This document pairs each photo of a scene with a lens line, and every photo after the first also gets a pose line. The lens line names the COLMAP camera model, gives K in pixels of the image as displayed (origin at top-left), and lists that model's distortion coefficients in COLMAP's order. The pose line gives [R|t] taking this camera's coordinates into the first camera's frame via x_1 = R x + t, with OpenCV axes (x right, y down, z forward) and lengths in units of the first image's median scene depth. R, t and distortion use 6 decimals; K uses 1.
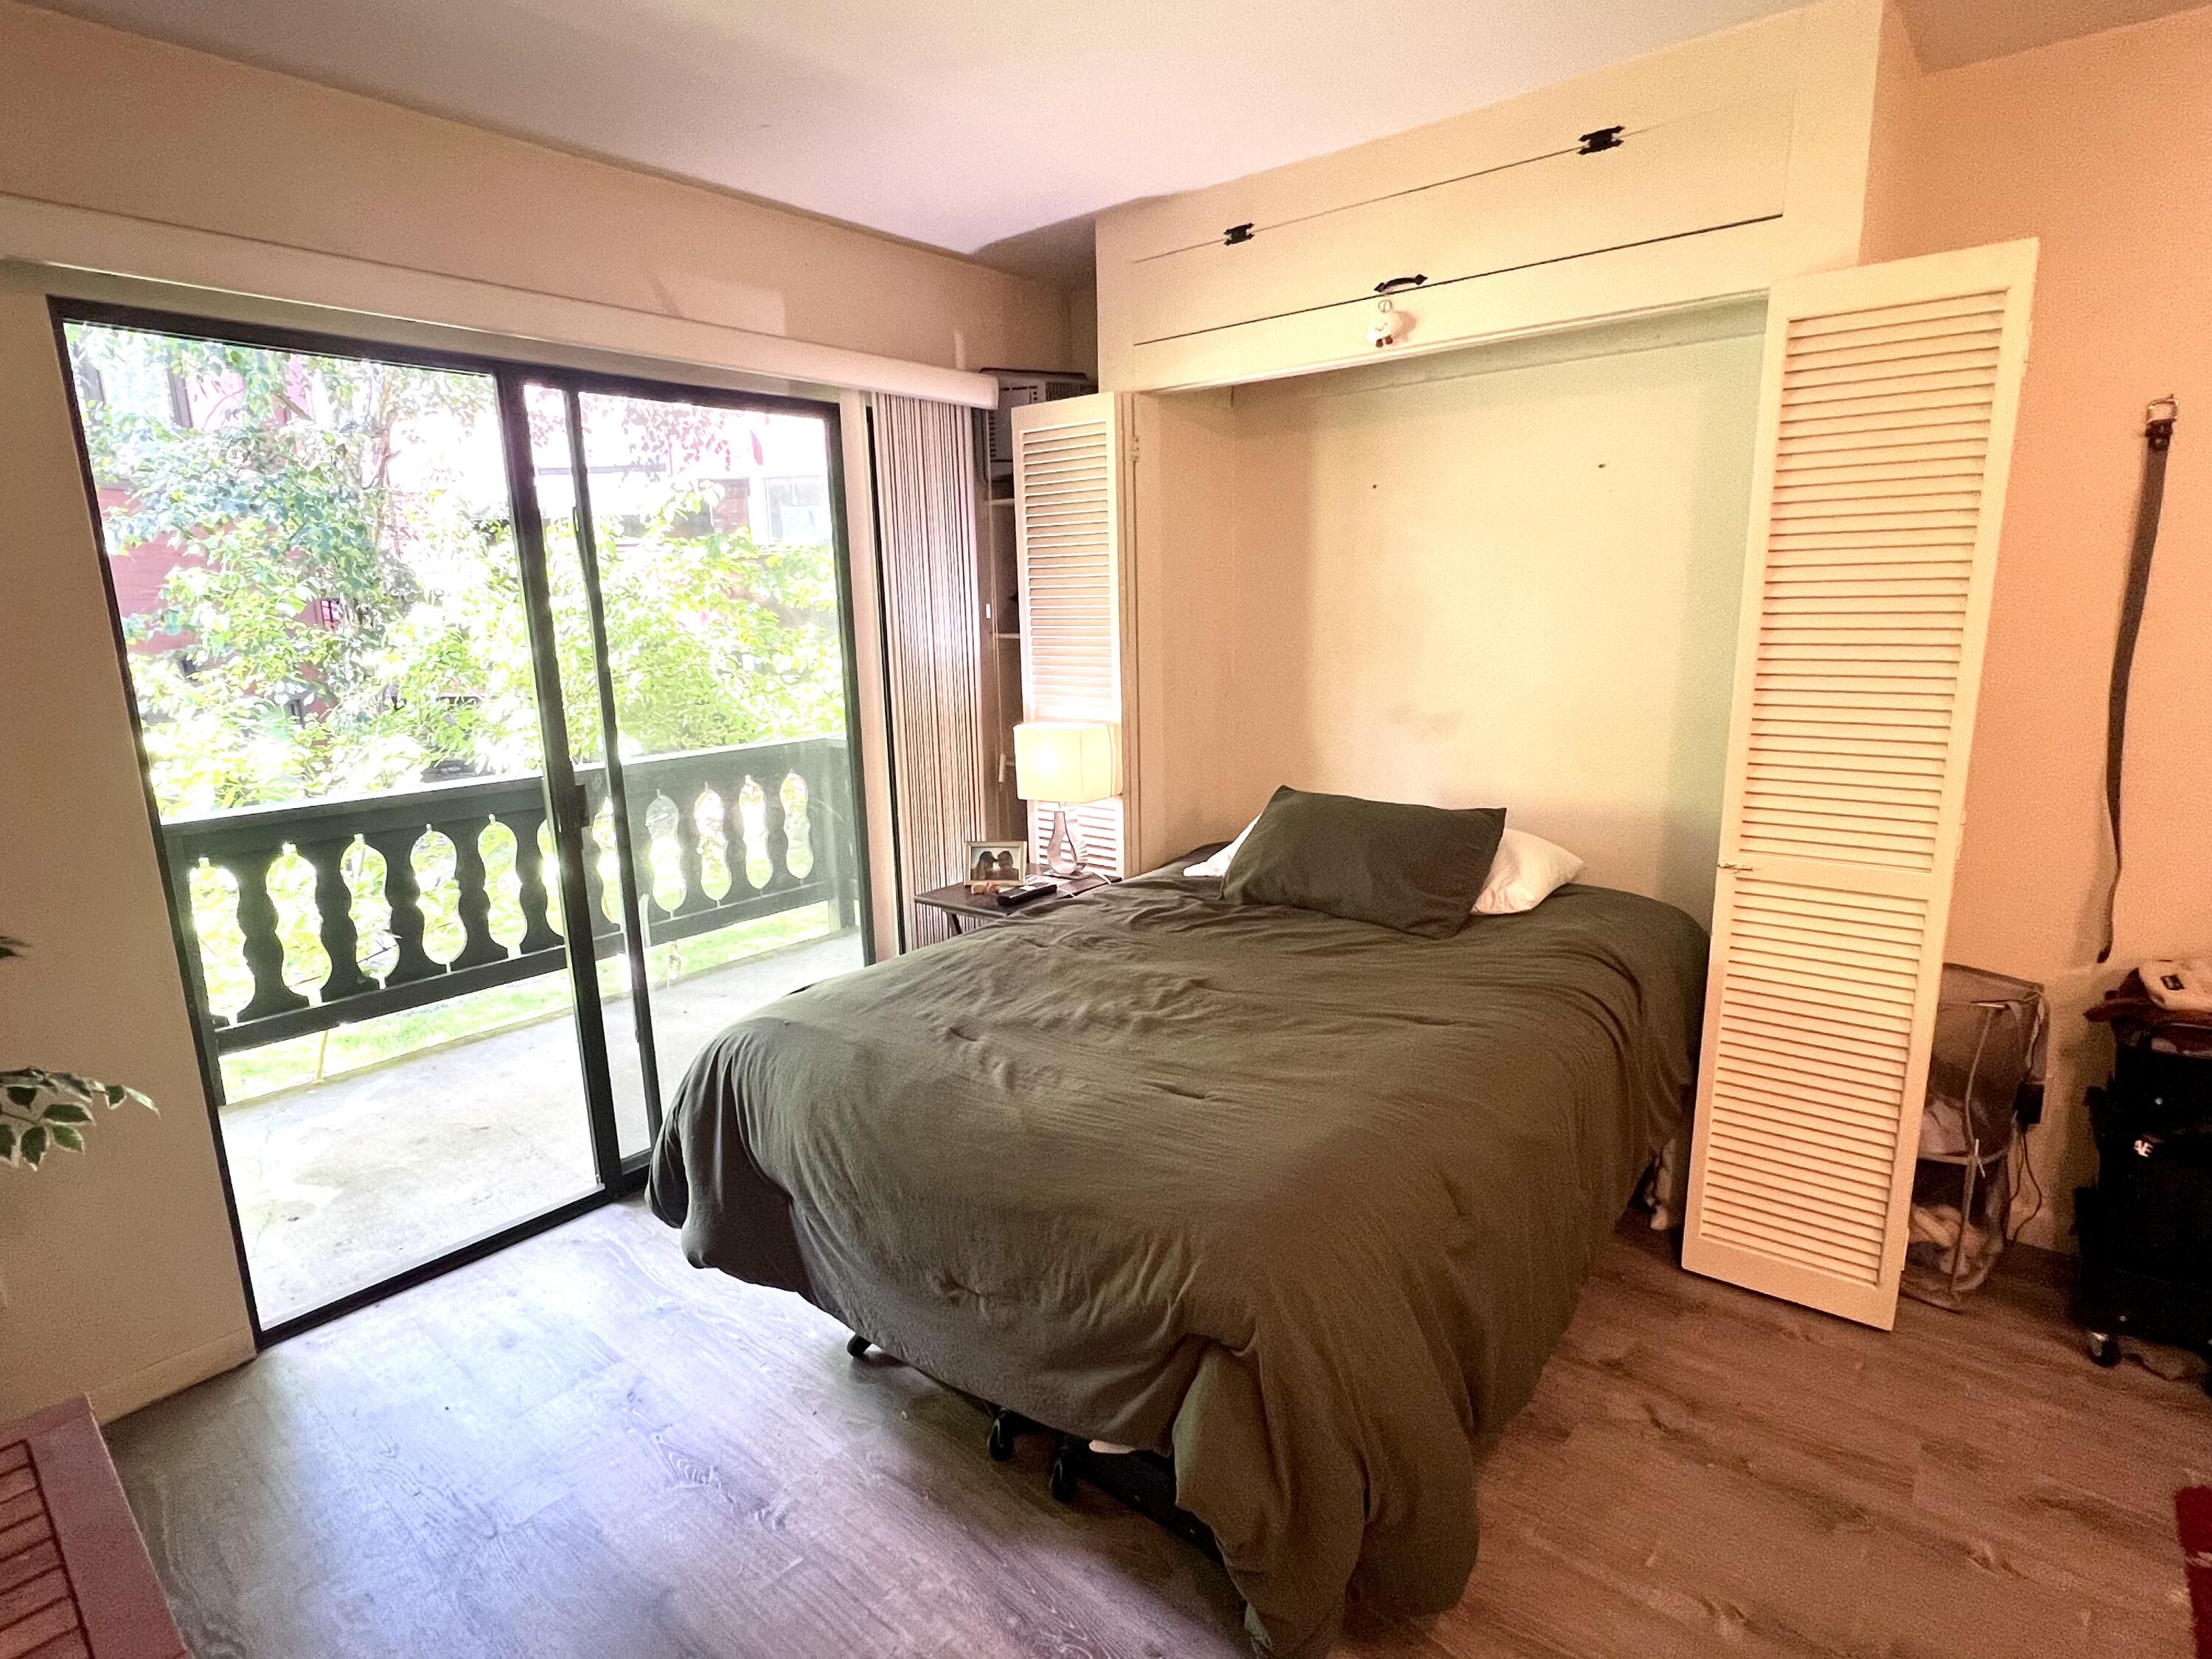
lens RADIAL K [[1102.5, 0, 1106.0], [0, 1102.5, 829.5], [0, 0, 1]] dist [0.000263, 0.000366]
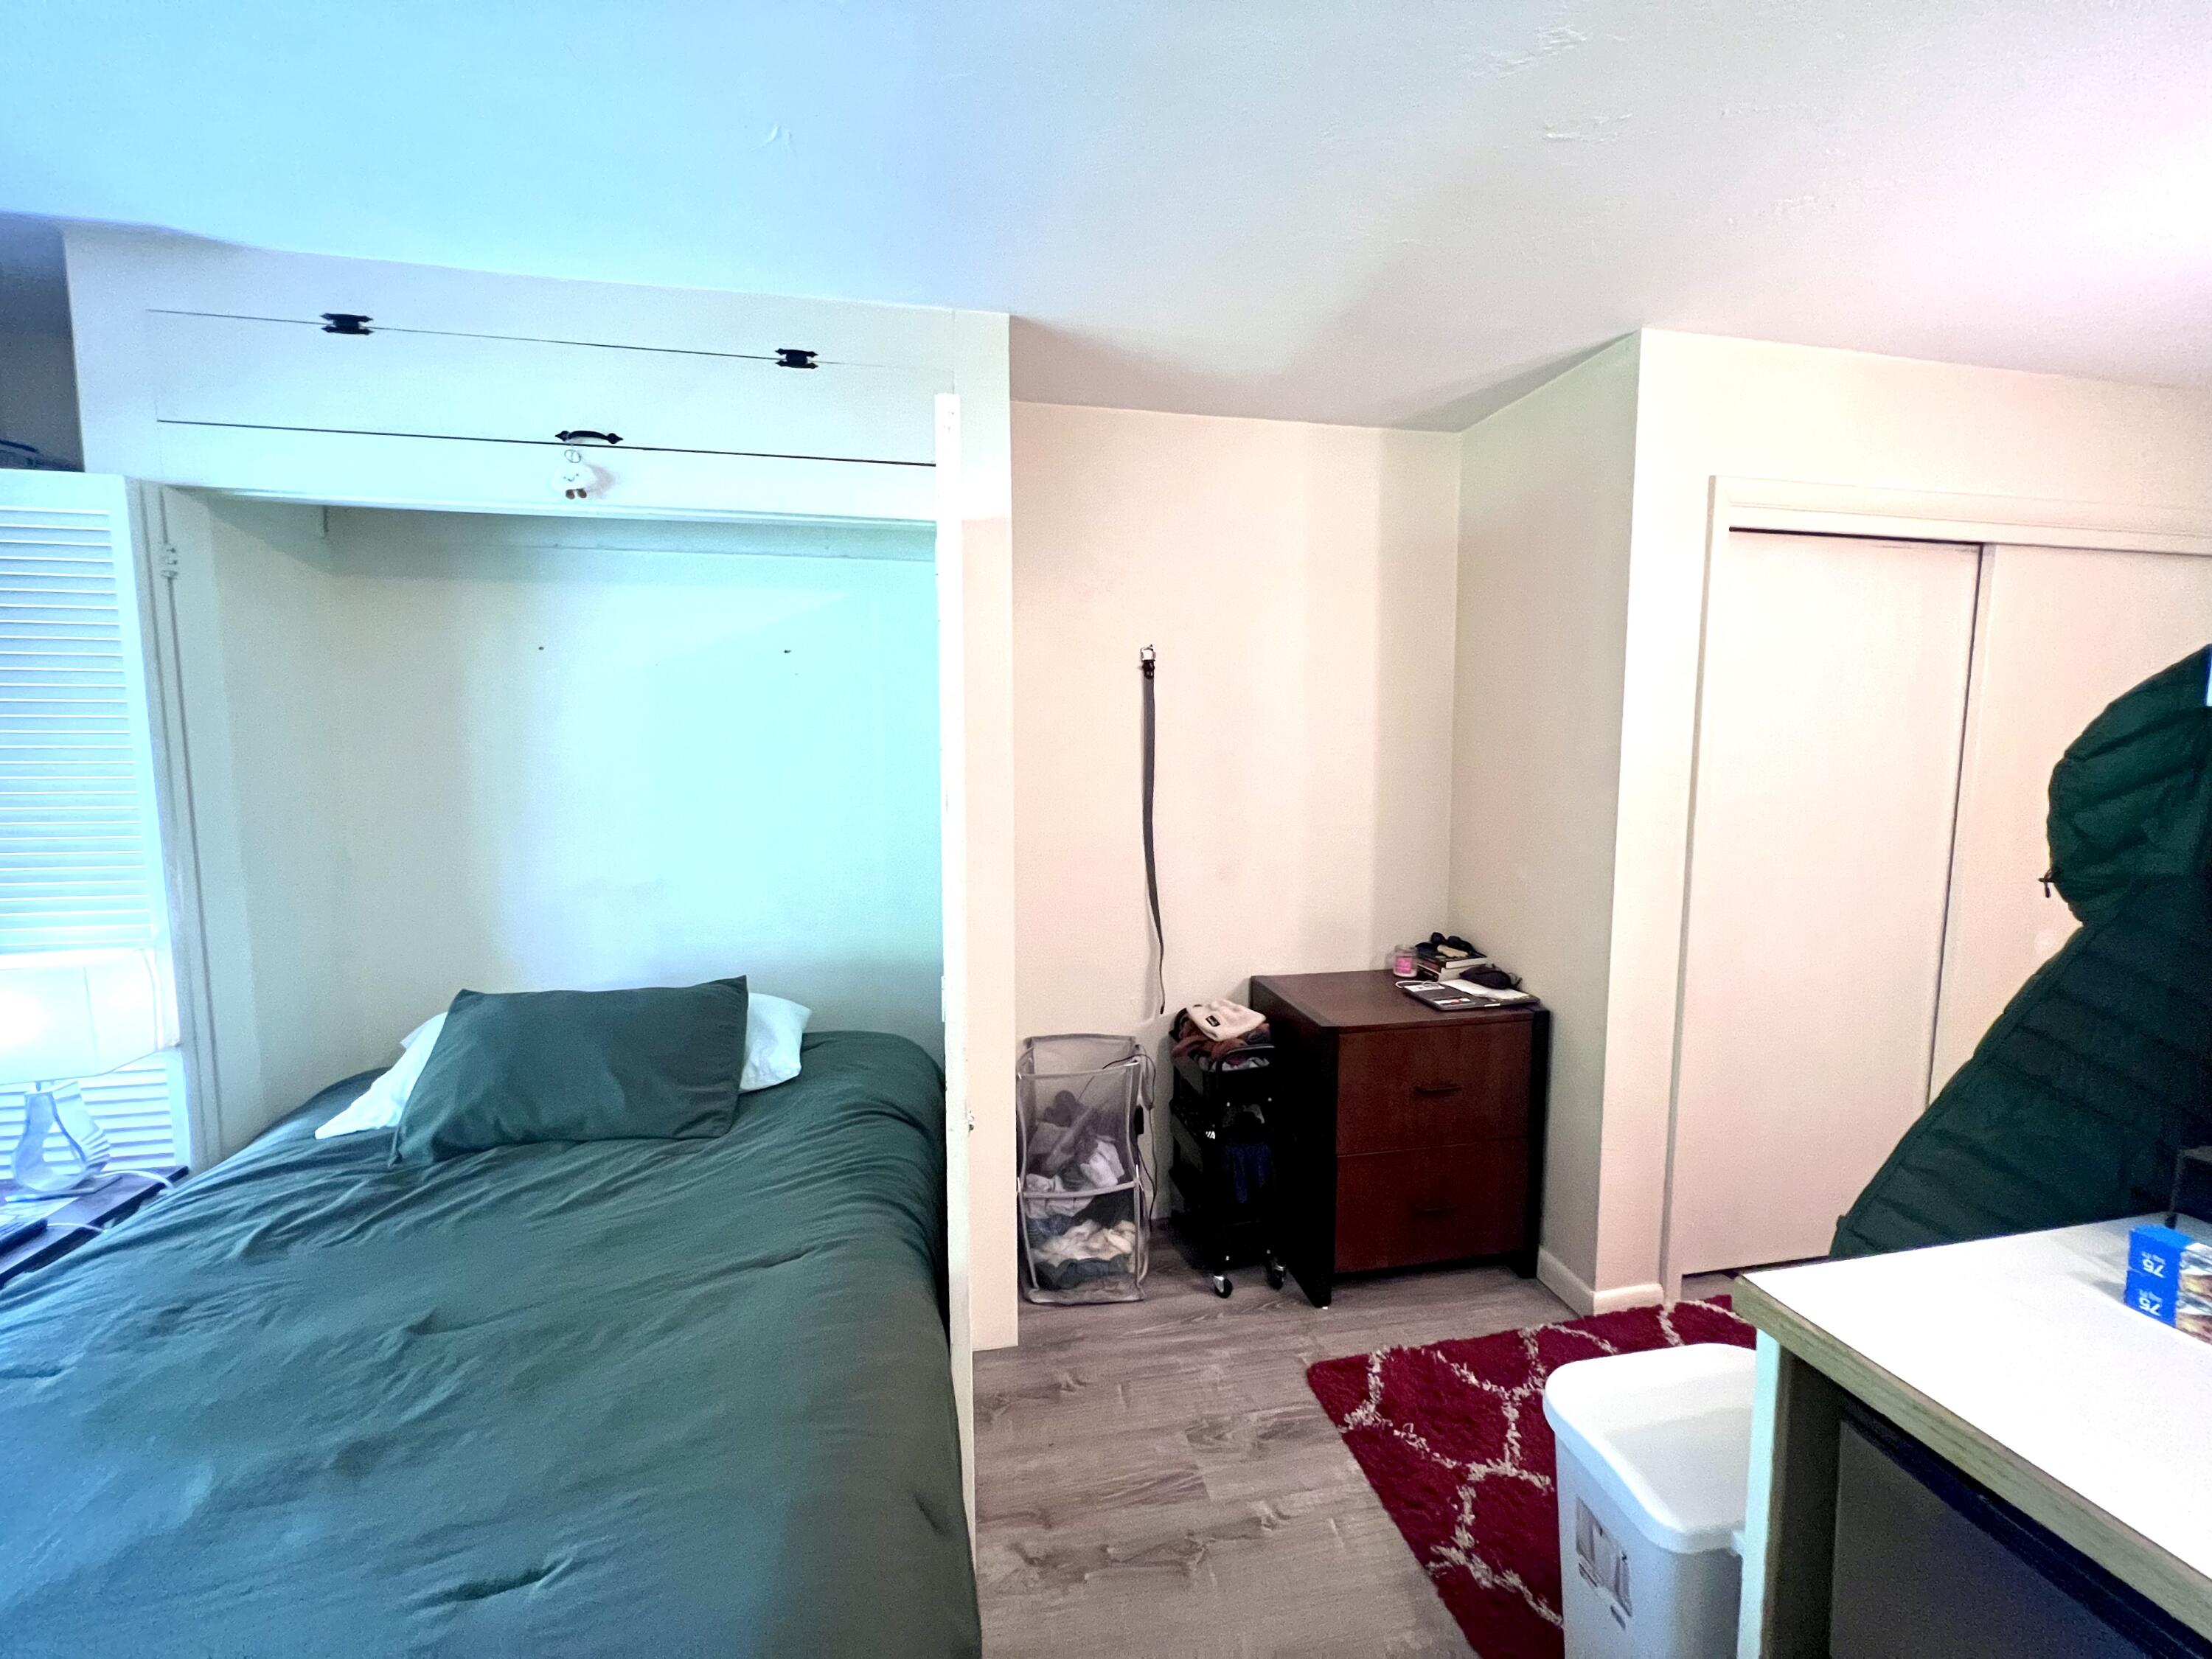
lens RADIAL K [[887.7, 0, 1106.0], [0, 887.7, 829.5], [0, 0, 1]] dist [-0.000993, 0.000117]
pose [[0.638522, -0.052123, 0.767837, -0.043778], [0.146208, 0.987750, -0.054533, -0.062971], [-0.755588, 0.147085, 0.638321, 0.235960]]
